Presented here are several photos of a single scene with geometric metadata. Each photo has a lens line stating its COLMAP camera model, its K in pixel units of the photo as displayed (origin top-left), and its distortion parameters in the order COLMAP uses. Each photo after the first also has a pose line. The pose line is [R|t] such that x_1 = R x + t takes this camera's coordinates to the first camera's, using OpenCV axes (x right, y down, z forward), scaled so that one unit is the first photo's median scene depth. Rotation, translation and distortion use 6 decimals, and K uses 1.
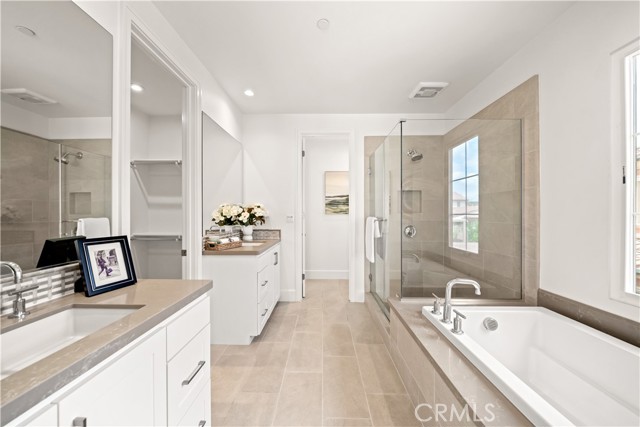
lens RADIAL K [[235.0, 0, 318.5], [0, 235.0, 212.7], [0, 0, 1]] dist [0.000590, 0.000045]
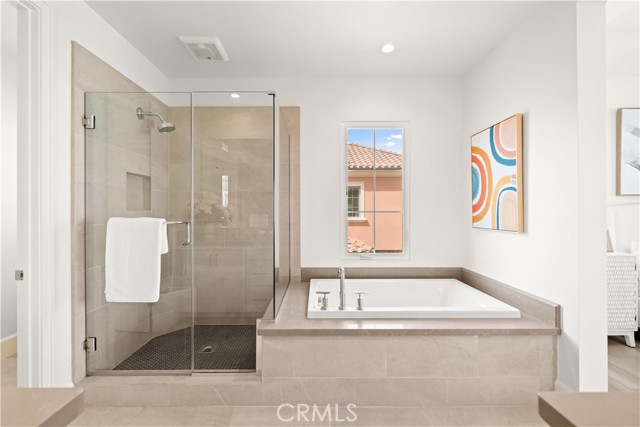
lens RADIAL K [[271.6, 0, 317.4], [0, 271.6, 211.9], [0, 0, 1]] dist [0.001840, 0.000188]
pose [[-0.034915, -0.000849, 0.999390, -0.586646], [-0.004259, 0.999991, 0.000700, 0.003826], [-0.999381, -0.004232, -0.034918, 0.930065]]
